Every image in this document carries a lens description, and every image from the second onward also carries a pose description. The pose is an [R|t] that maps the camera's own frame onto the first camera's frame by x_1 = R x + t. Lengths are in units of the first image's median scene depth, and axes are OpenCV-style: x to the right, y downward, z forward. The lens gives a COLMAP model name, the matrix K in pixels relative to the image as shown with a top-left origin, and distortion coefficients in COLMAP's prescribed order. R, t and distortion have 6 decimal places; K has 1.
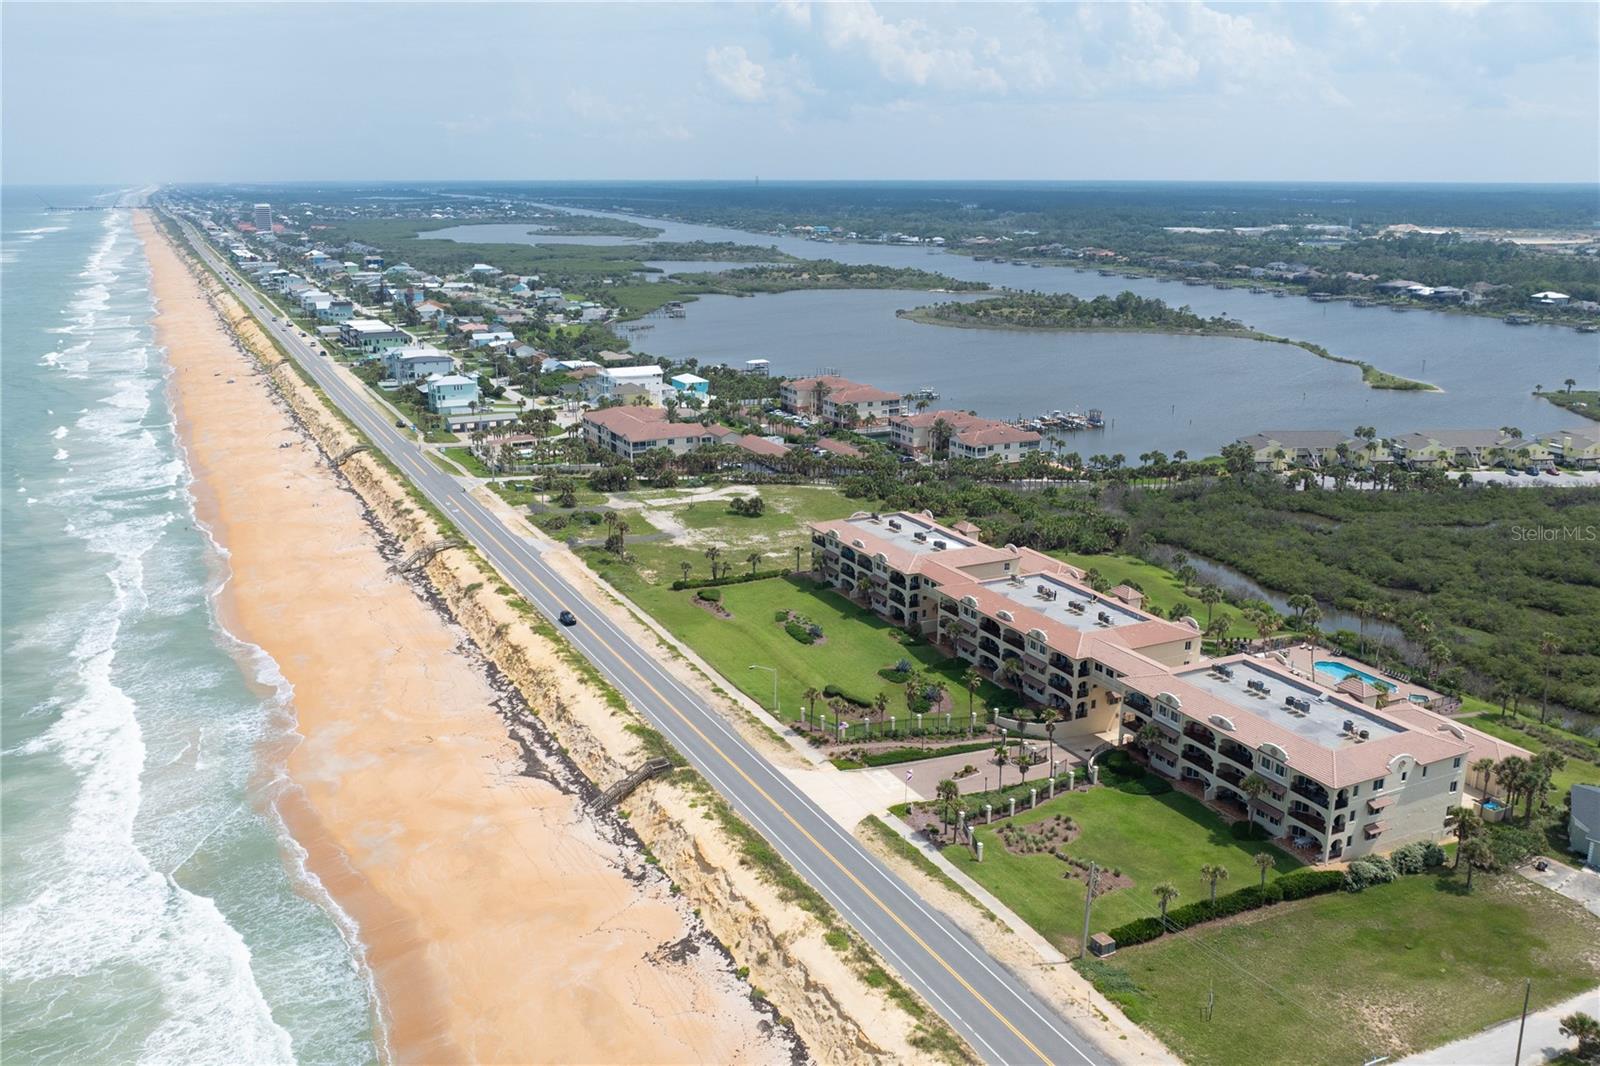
lens RADIAL K [[1370.5, 0, 734.1], [0, 1370.5, 507.0], [0, 0, 1]] dist [-0.020870, 0.001573]
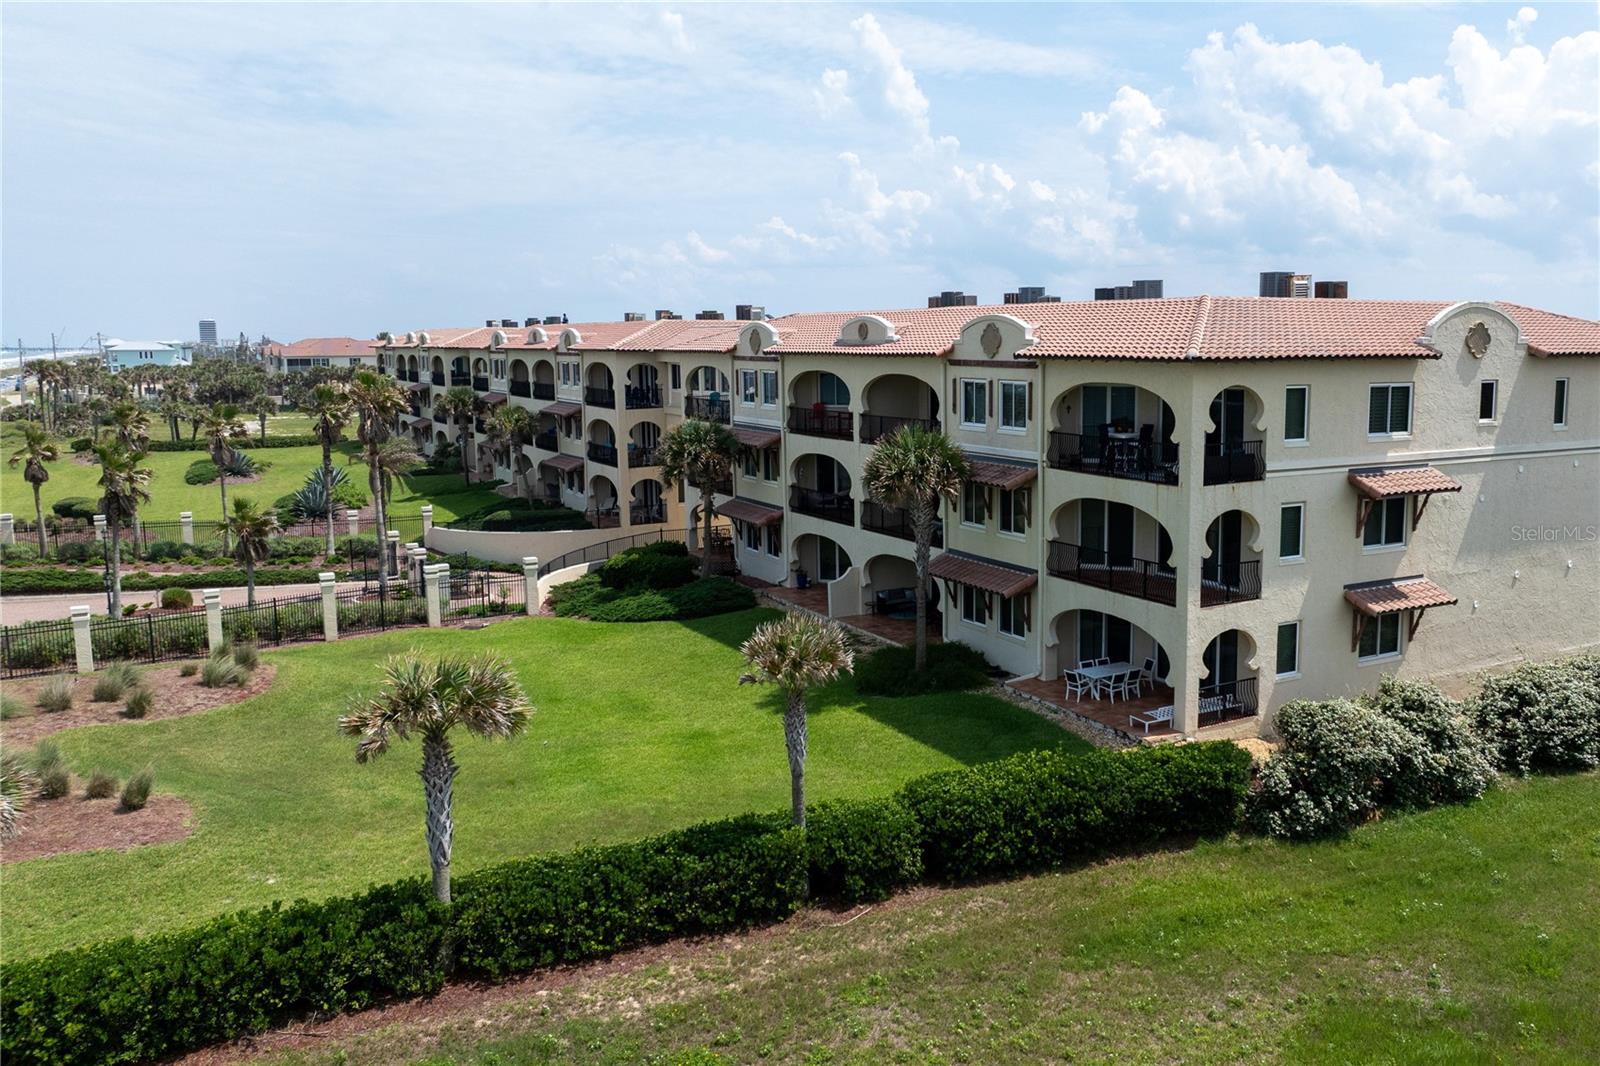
lens RADIAL K [[1370.5, 0, 919.9], [0, 1370.5, 493.8], [0, 0, 1]] dist [-0.020870, 0.001573]
pose [[0.995102, -0.012029, 0.098122, 0.309878], [0.024936, 0.991016, -0.131396, 0.210056], [-0.095660, 0.133199, 0.986462, 0.653015]]
